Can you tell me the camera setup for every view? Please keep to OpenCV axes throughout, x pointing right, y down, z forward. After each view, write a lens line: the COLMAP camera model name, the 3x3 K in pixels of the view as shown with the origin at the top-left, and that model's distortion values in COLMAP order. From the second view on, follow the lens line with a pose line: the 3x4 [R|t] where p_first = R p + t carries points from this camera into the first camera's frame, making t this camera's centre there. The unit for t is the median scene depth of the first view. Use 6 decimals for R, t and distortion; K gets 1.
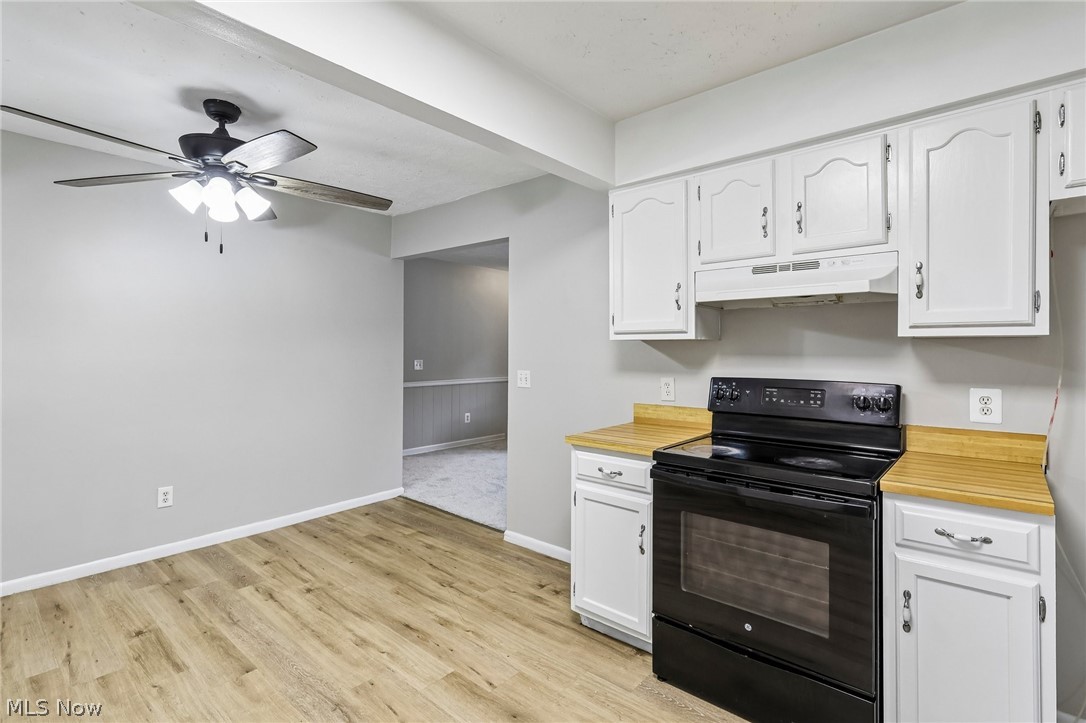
lens RADIAL K [[512.3, 0, 537.4], [0, 512.3, 348.9], [0, 0, 1]] dist [-0.002806, -0.000236]
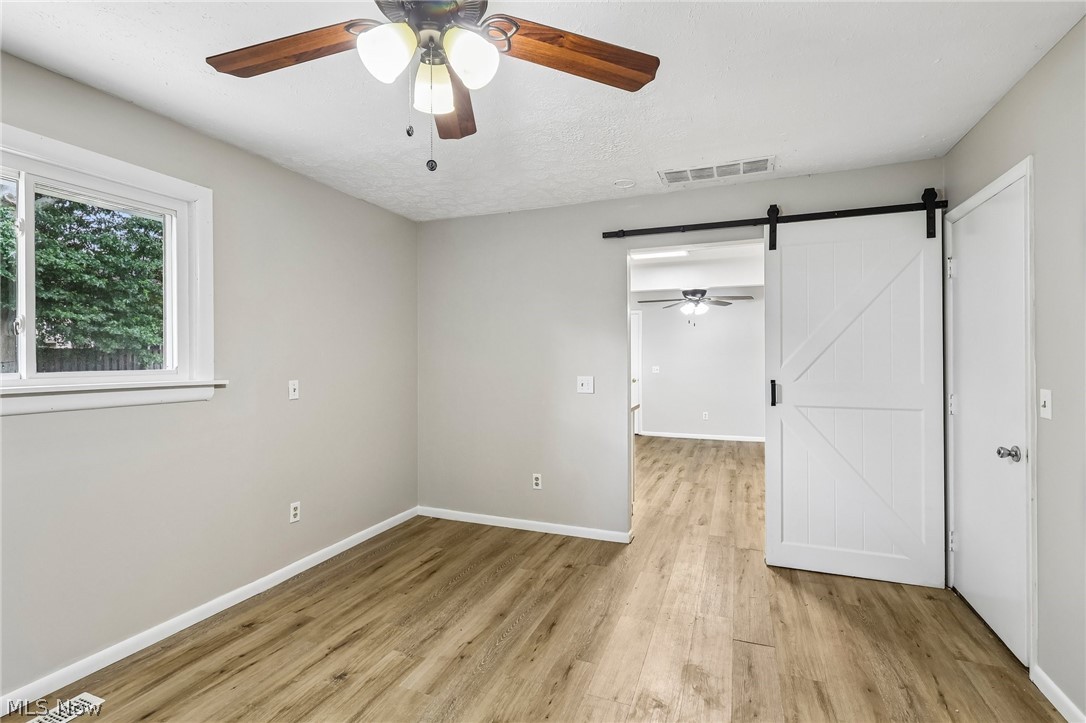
lens RADIAL K [[506.8, 0, 540.2], [0, 506.8, 359.4], [0, 0, 1]] dist [-0.000511, 0.000194]
pose [[0.337859, -0.005367, -0.941181, 1.802892], [0.006839, 0.999971, -0.003247, 0.010278], [0.941172, -0.005340, 0.337886, -0.828148]]
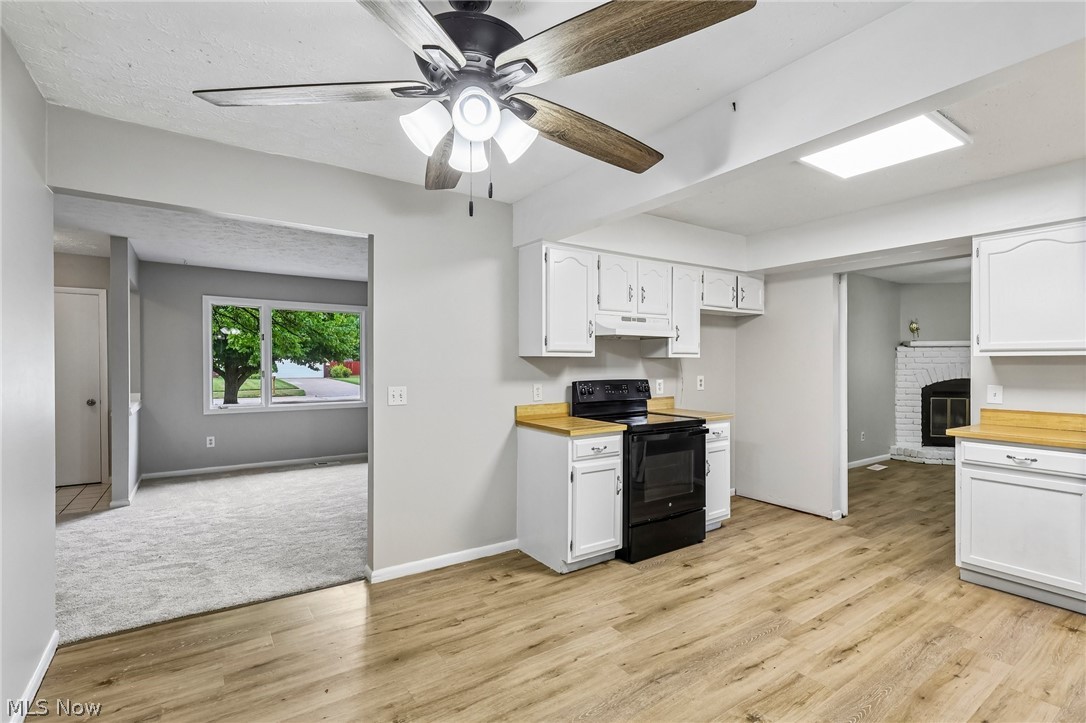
lens RADIAL K [[500.6, 0, 536.8], [0, 500.6, 365.4], [0, 0, 1]] dist [-0.002621, -0.000659]
pose [[0.257140, -0.010478, 0.966317, -1.147100], [-0.001979, 0.999933, 0.011370, -0.009505], [-0.966372, -0.004836, 0.257102, 0.729695]]
